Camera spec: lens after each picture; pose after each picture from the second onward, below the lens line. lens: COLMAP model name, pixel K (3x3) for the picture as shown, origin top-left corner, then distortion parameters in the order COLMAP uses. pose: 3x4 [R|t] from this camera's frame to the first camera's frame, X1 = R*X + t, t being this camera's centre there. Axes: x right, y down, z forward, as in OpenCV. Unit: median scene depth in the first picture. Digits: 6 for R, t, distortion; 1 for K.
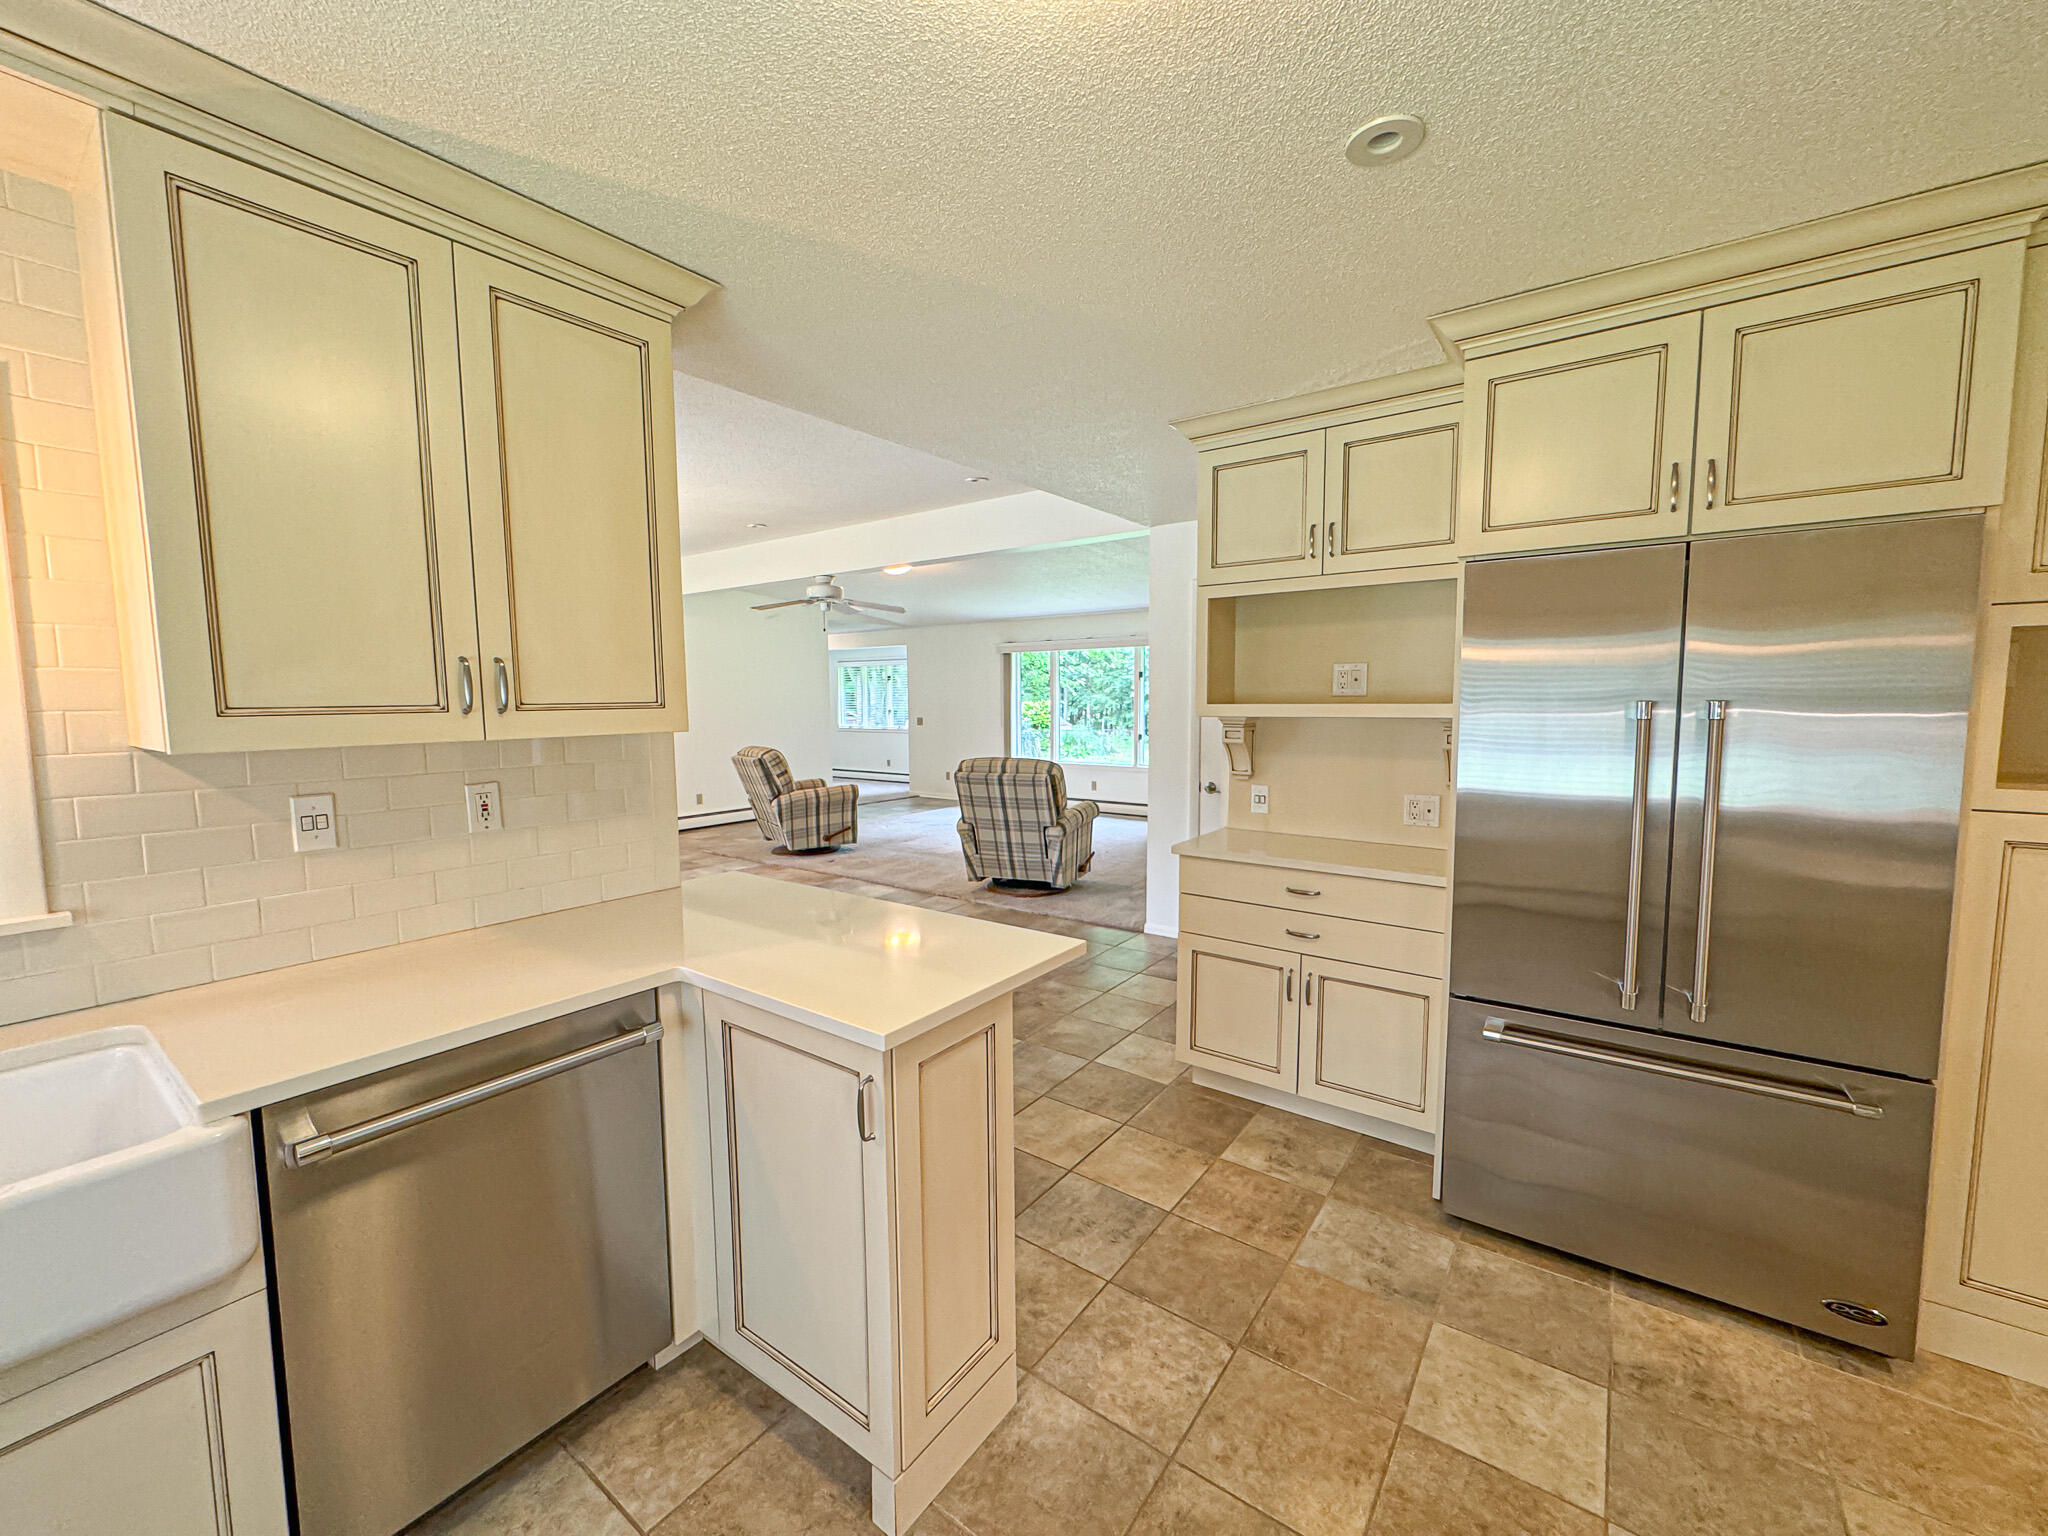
lens RADIAL K [[820.6, 0, 1028.9], [0, 820.6, 769.1], [0, 0, 1]] dist [0.000260, -0.000035]
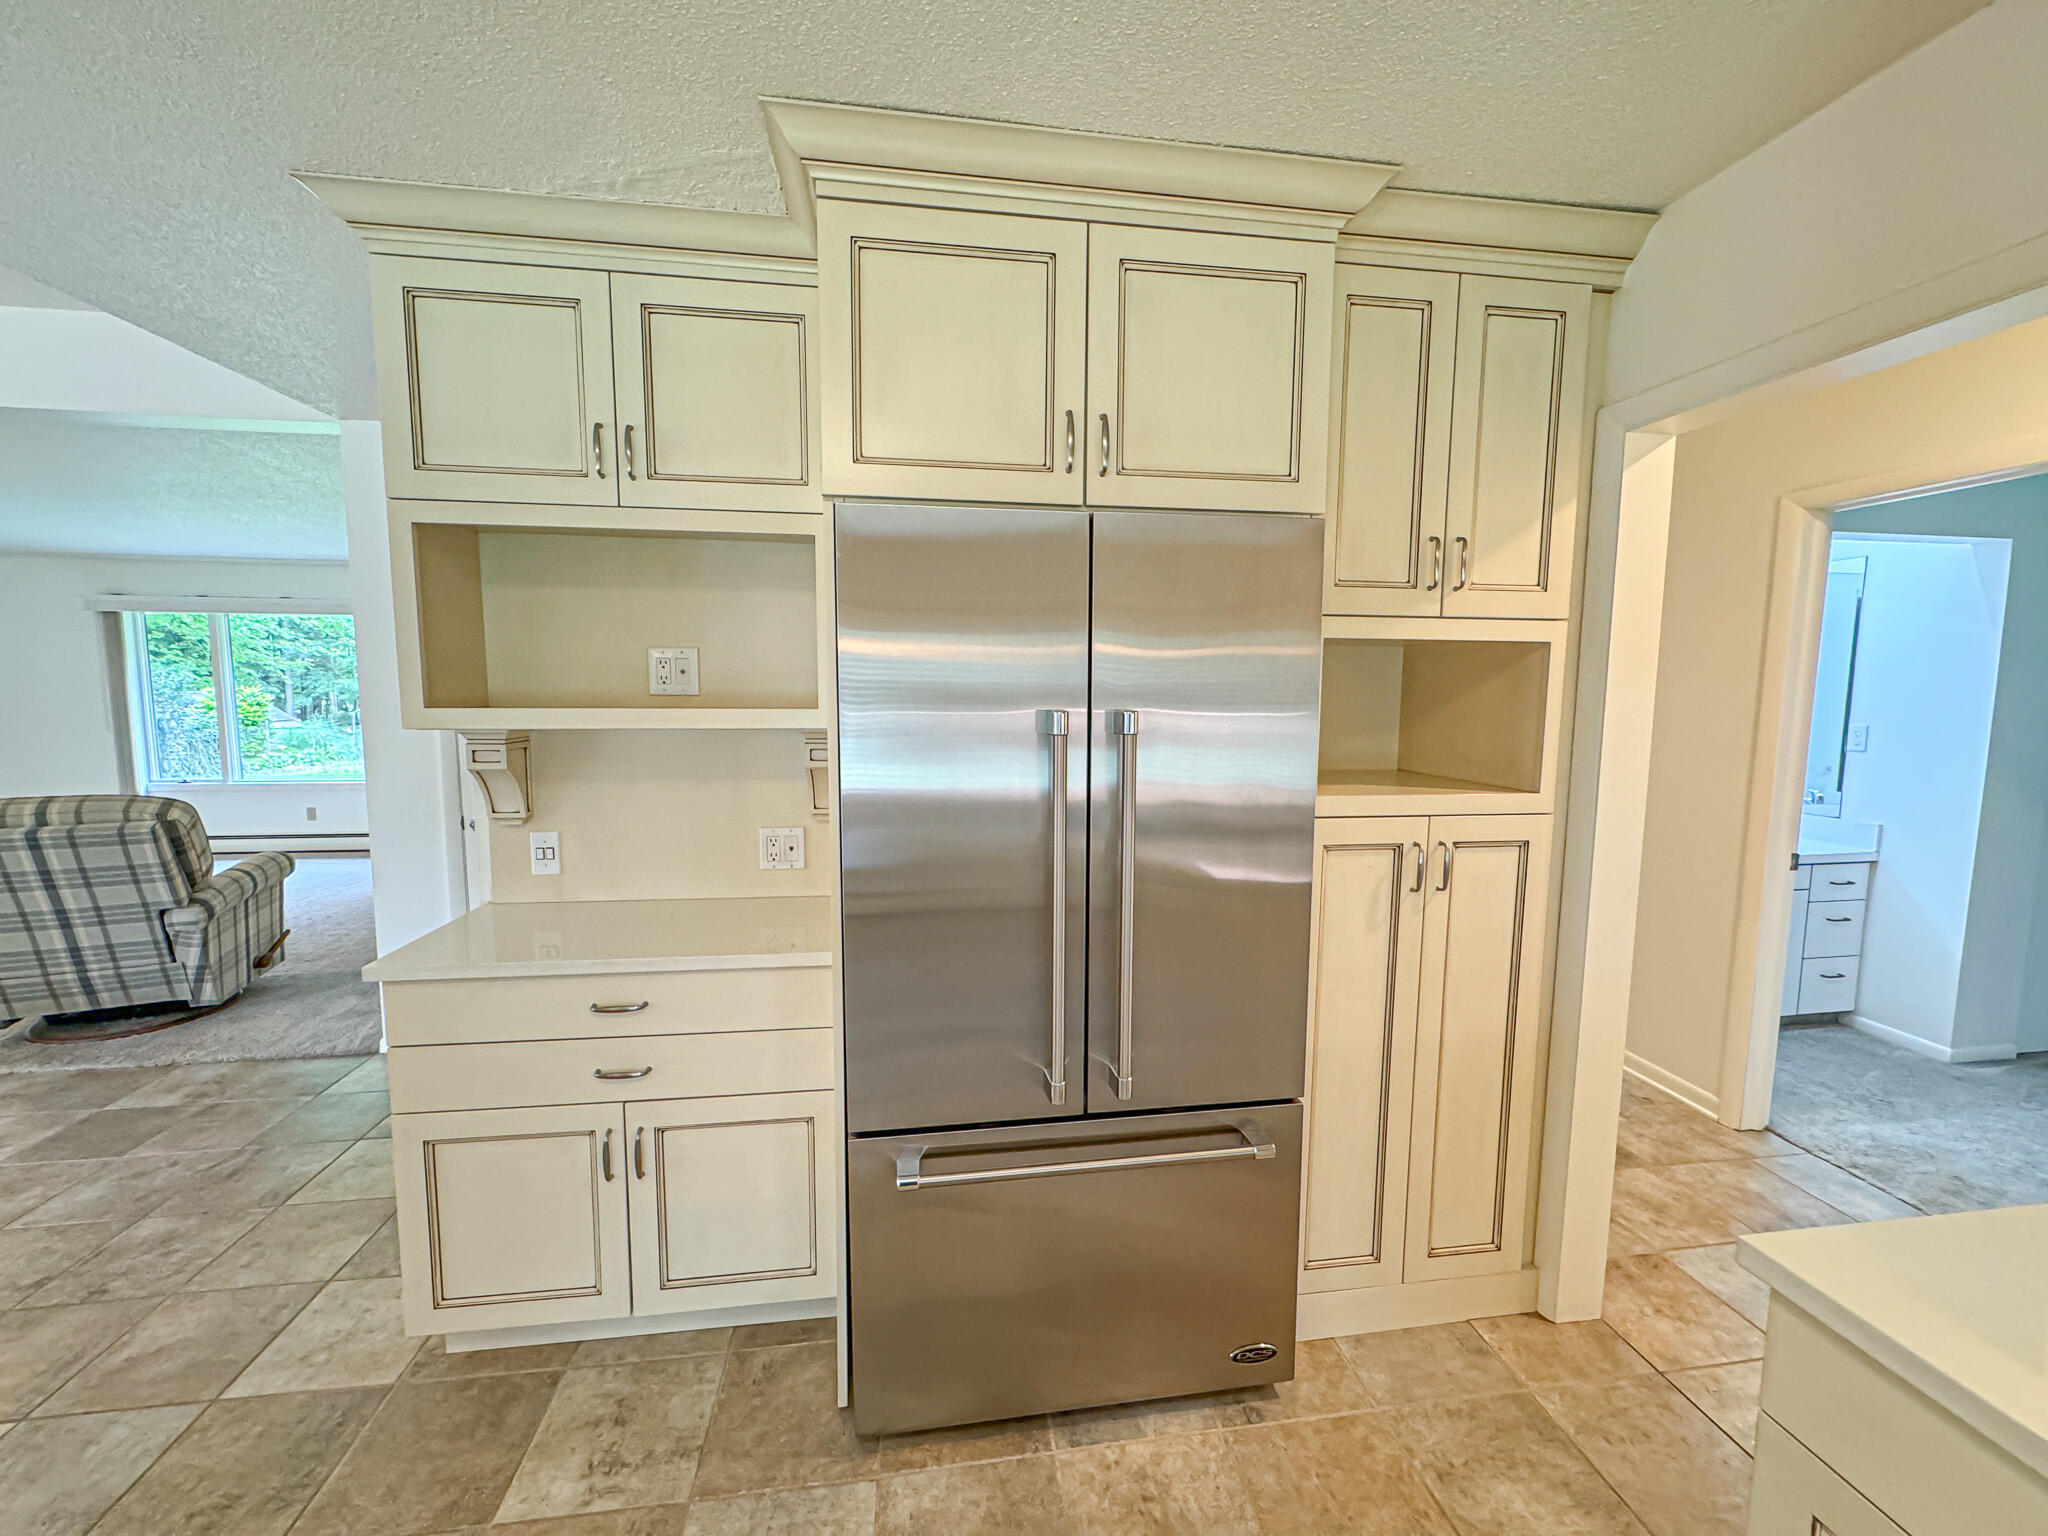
lens RADIAL K [[814.6, 0, 1025.6], [0, 814.6, 772.2], [0, 0, 1]] dist [-0.001724, -0.000075]
pose [[0.717165, -0.060723, 0.694252, 0.118735], [0.048685, 0.998128, 0.037010, -0.034450], [-0.695200, 0.007258, 0.718779, 0.293011]]
